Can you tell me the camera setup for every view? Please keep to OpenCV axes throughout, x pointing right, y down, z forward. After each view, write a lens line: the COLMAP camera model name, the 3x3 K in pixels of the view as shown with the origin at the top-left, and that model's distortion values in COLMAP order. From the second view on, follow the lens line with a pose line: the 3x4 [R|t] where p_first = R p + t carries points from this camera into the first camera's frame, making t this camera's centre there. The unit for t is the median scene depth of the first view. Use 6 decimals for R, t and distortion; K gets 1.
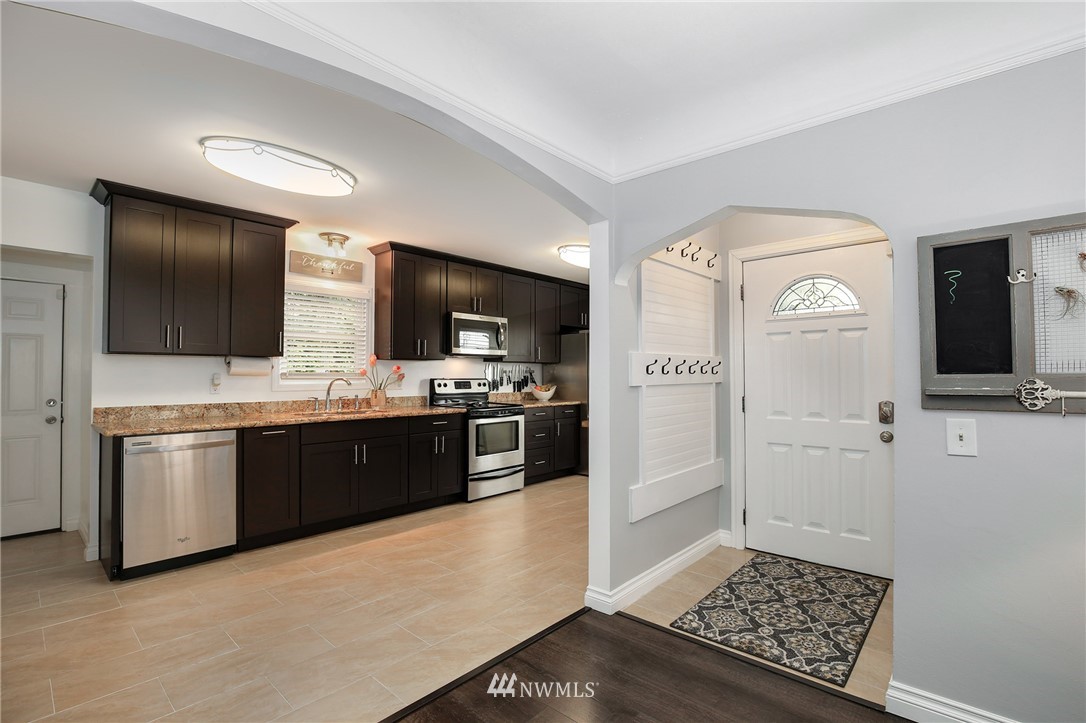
lens RADIAL K [[495.7, 0, 551.6], [0, 495.7, 364.4], [0, 0, 1]] dist [-0.036949, 0.006637]
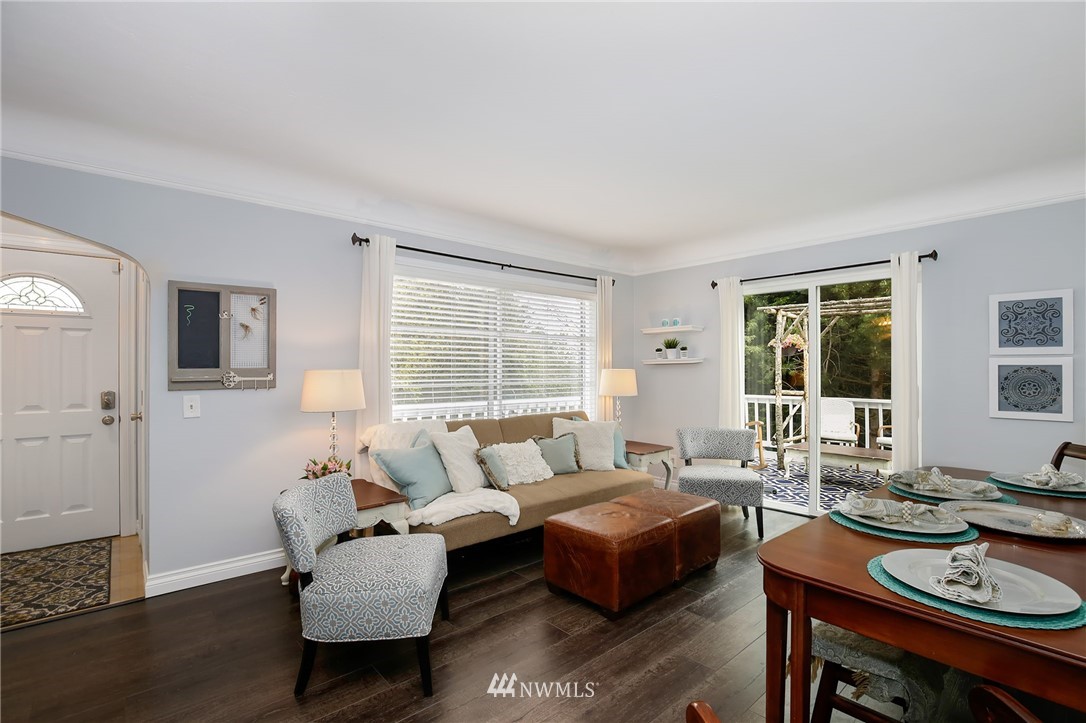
lens RADIAL K [[495.7, 0, 551.6], [0, 495.7, 364.4], [0, 0, 1]] dist [-0.036949, 0.006637]
pose [[0.116731, 0.007348, 0.993136, -0.260363], [-0.018090, 0.999822, -0.005272, -0.003057], [-0.992999, -0.017351, 0.116843, -0.162813]]
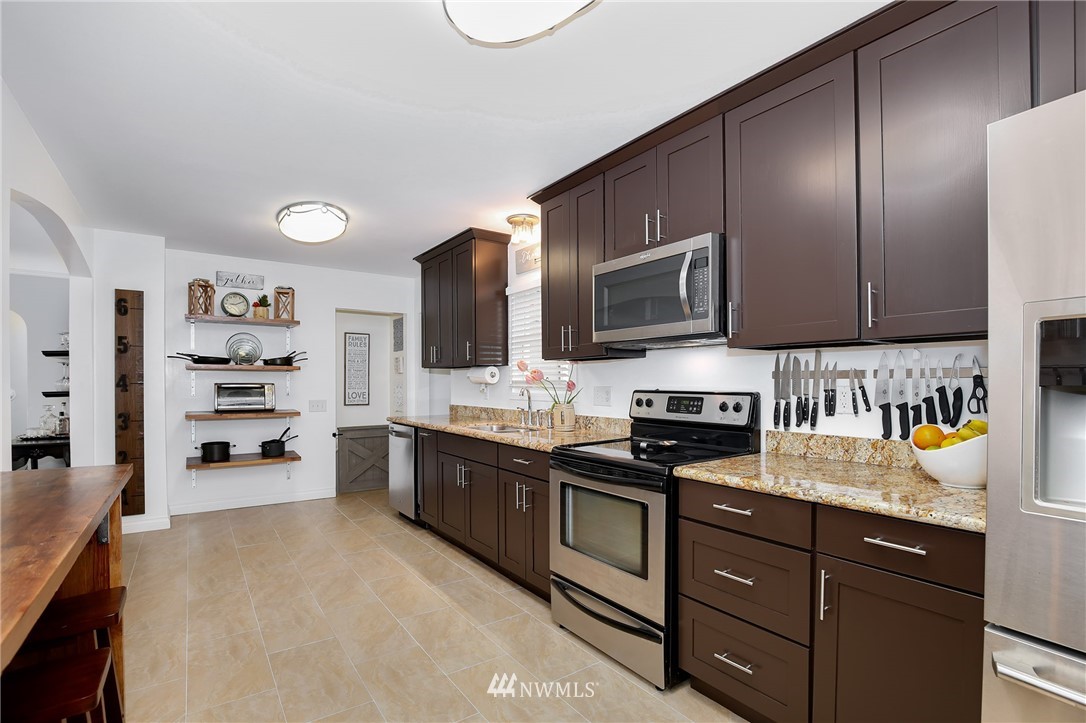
lens RADIAL K [[502.0, 0, 546.3], [0, 502.0, 386.1], [0, 0, 1]] dist [-0.028665, -0.000060]
pose [[-0.217868, 0.004903, -0.975966, 0.402408], [0.016903, 0.999856, 0.001250, 0.027404], [0.975832, -0.016224, -0.217919, 1.258254]]
